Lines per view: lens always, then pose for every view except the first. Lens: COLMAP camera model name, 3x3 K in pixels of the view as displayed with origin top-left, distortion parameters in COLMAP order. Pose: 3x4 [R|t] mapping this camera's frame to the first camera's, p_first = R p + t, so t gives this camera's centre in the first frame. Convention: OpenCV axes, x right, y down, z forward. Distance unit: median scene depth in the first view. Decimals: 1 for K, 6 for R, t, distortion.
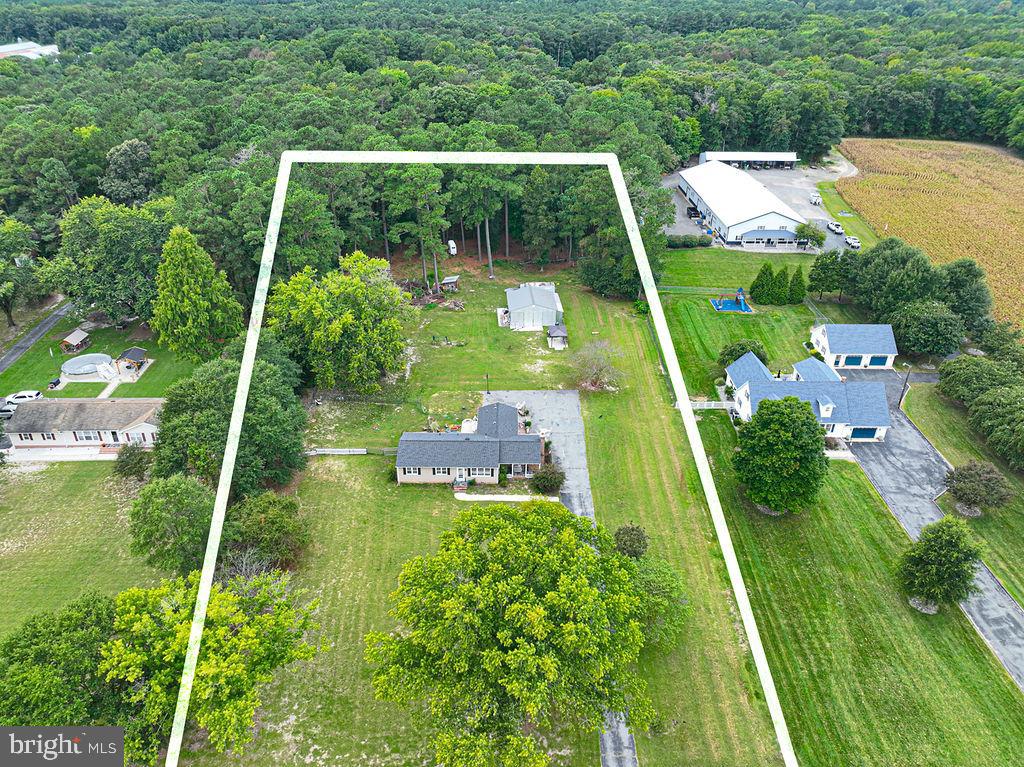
lens RADIAL K [[741.6, 0, 515.6], [0, 741.6, 387.4], [0, 0, 1]] dist [0.002839, 0.008669]
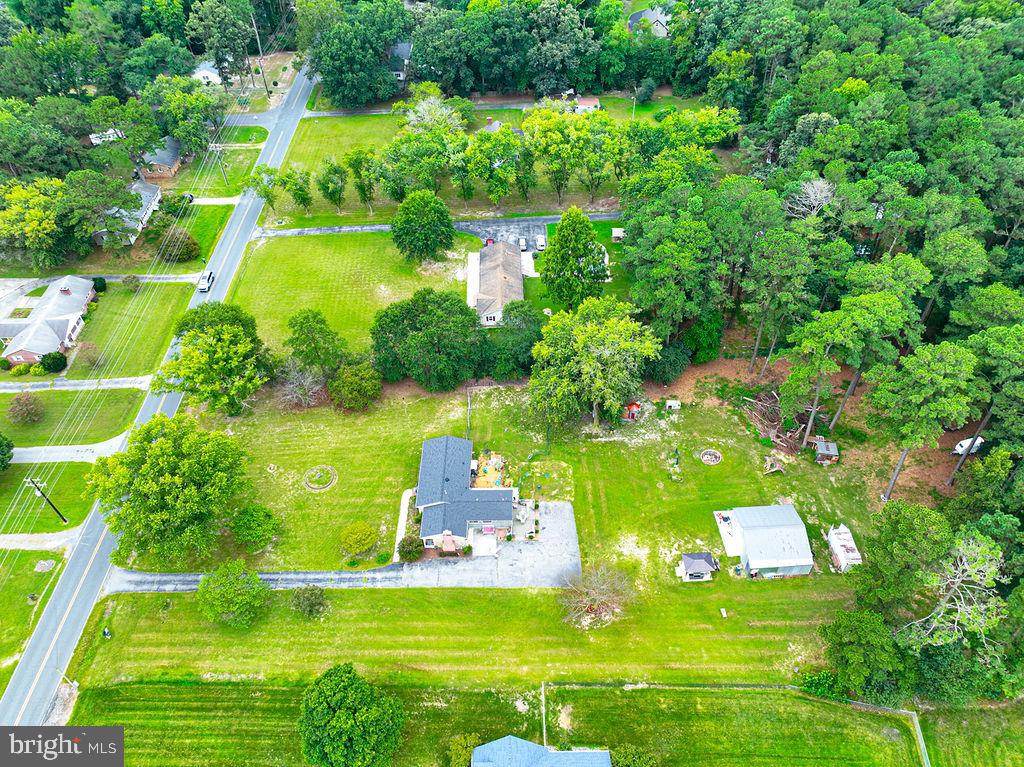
lens RADIAL K [[741.6, 0, 515.6], [0, 741.6, 387.4], [0, 0, 1]] dist [0.002839, 0.008669]
pose [[-0.009740, 0.711456, -0.702663, 0.556396], [-0.473134, 0.615782, 0.630046, -0.689660], [0.880937, 0.338590, 0.330616, 0.552314]]
